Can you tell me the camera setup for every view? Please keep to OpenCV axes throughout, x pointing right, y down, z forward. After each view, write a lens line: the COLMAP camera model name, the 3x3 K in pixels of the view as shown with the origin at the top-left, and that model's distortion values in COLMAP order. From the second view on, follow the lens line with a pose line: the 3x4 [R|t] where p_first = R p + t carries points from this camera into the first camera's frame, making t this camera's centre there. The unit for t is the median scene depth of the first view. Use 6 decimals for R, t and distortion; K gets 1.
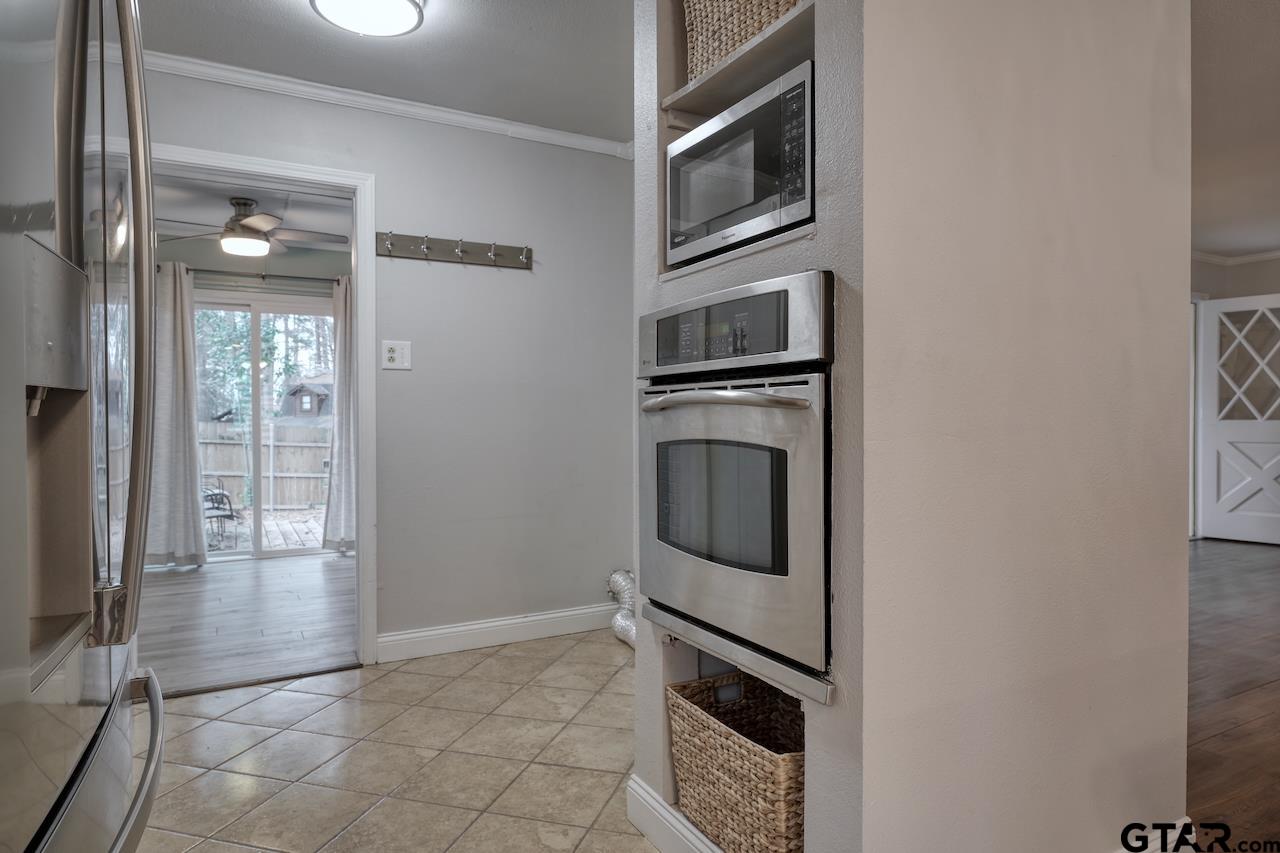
lens RADIAL K [[742.8, 0, 638.9], [0, 742.8, 422.0], [0, 0, 1]] dist [0.005940, -0.000138]
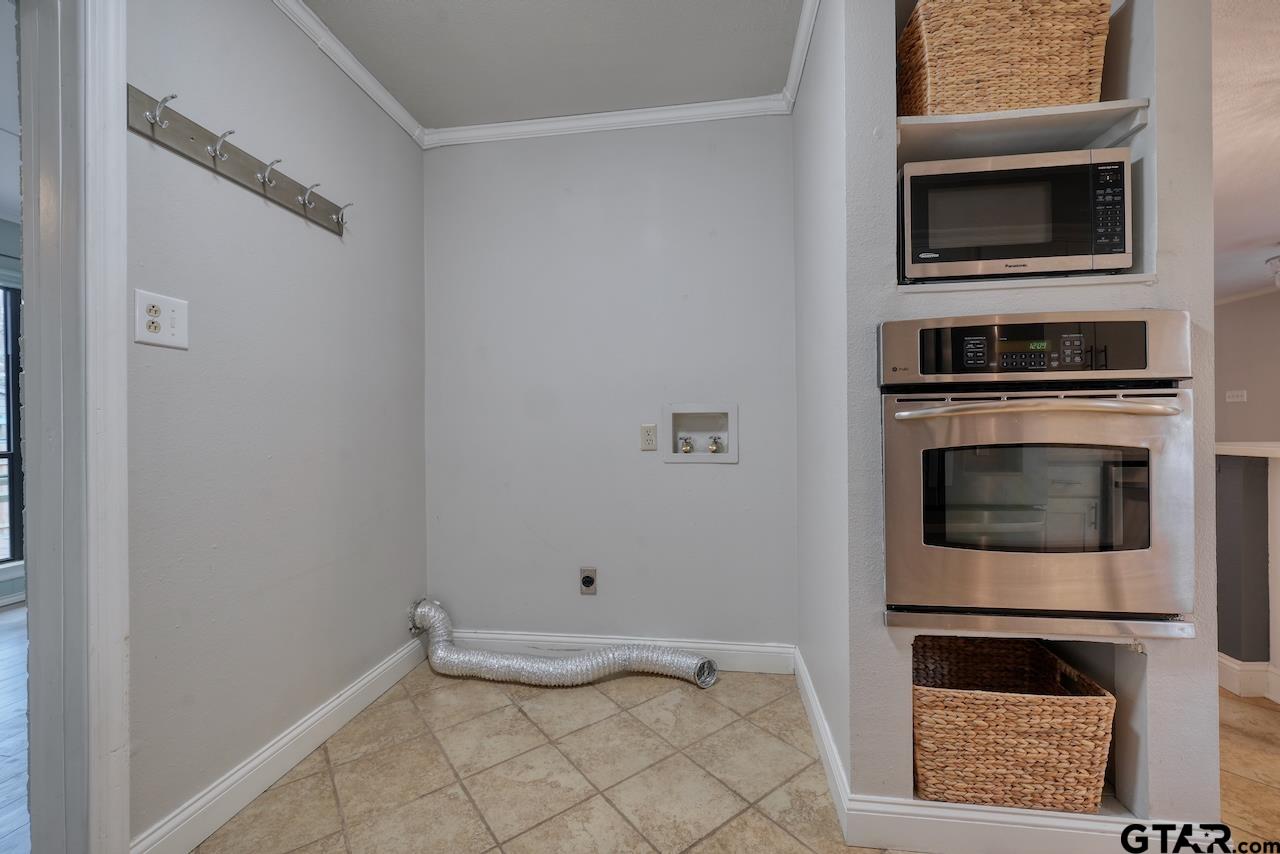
lens RADIAL K [[517.6, 0, 642.0], [0, 517.6, 424.8], [0, 0, 1]] dist [0.001404, 0.000215]
pose [[0.601927, -0.000235, 0.798551, -0.453635], [0.013754, 0.999855, -0.010073, -0.002179], [-0.798433, 0.017047, 0.601843, 0.515356]]
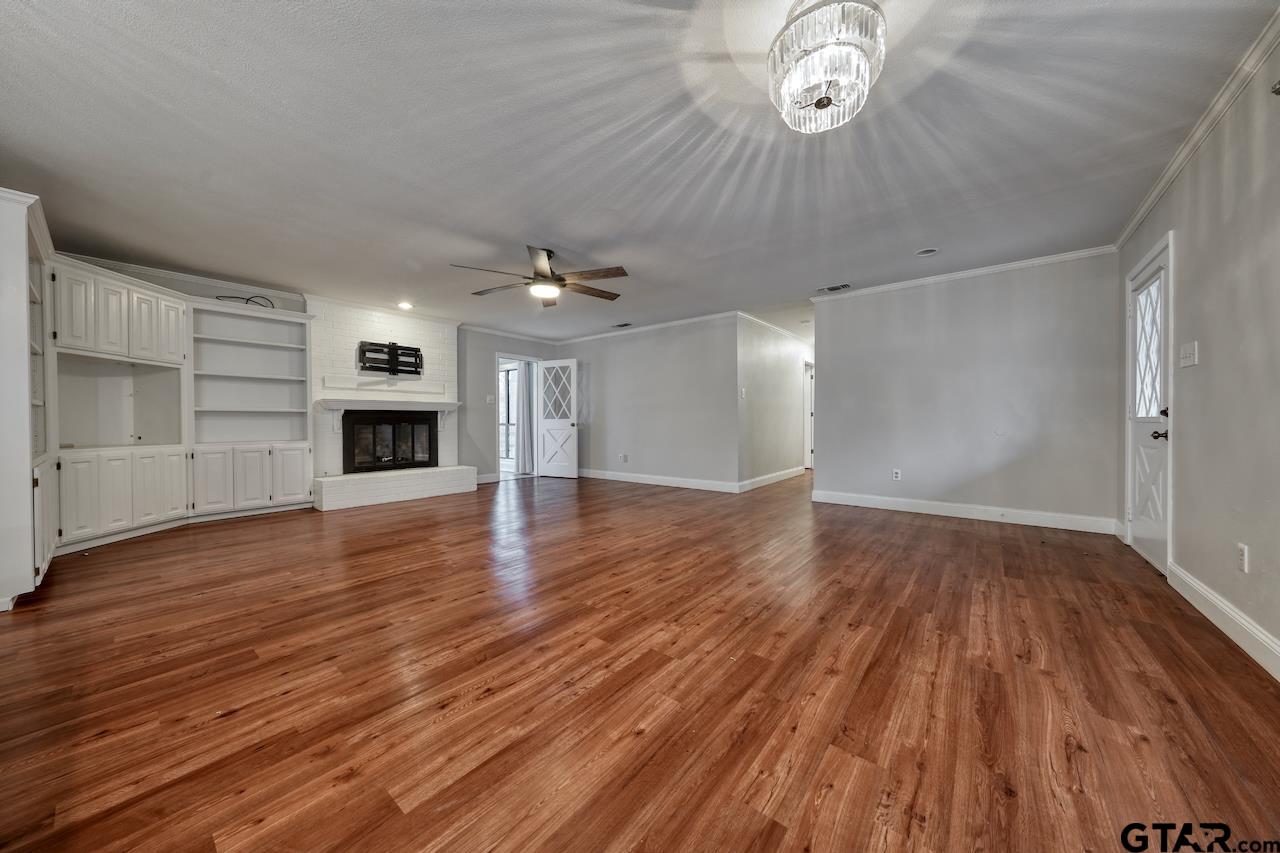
lens RADIAL K [[433.4, 0, 640.4], [0, 433.4, 426.0], [0, 0, 1]] dist [-0.005462, 0.001151]
pose [[0.927186, -0.001984, 0.374596, 1.149036], [0.000892, 0.999995, 0.003088, 0.027313], [-0.374600, -0.002529, 0.927183, -0.447136]]
